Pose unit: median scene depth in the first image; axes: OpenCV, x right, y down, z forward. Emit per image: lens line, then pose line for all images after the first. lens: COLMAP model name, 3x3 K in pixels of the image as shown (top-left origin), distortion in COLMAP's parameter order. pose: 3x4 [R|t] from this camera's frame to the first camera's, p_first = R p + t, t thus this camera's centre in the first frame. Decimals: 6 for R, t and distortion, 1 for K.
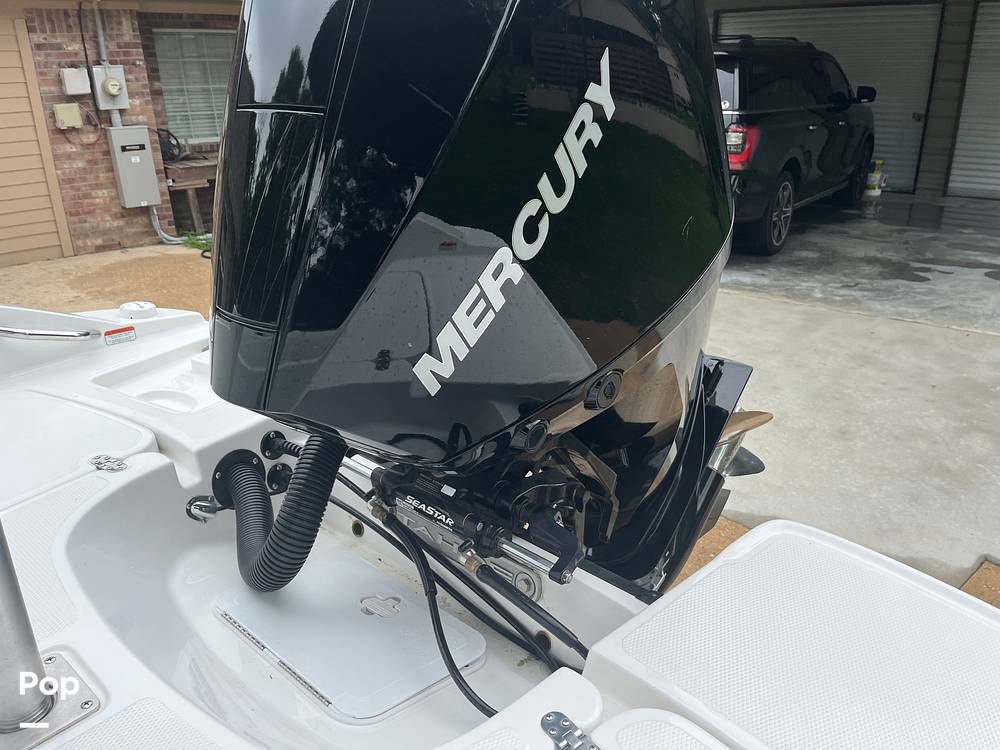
lens RADIAL K [[770.4, 0, 500.0], [0, 770.4, 375.0], [0, 0, 1]] dist [0.113435, -0.168518]
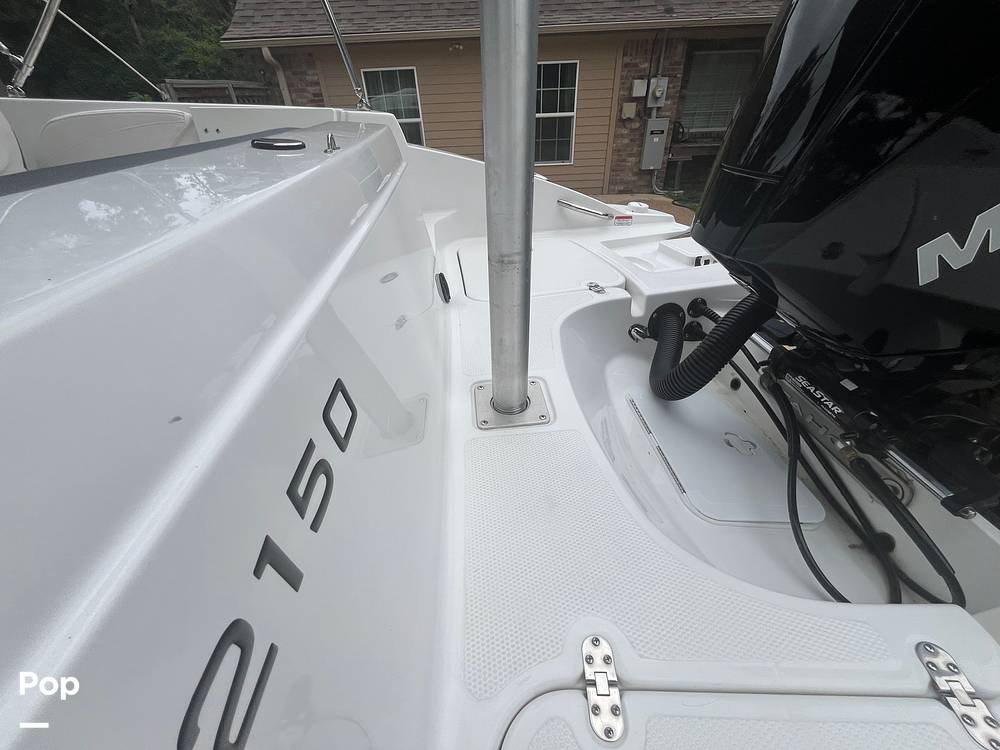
lens RADIAL K [[401.5, 0, 500.0], [0, 401.5, 375.0], [0, 0, 1]] dist [-0.033118, -0.000026]
pose [[0.736748, 0.378775, -0.560118, -0.101111], [-0.242060, 0.921218, 0.304573, 0.068752], [0.631356, -0.088811, 0.770391, 0.195505]]
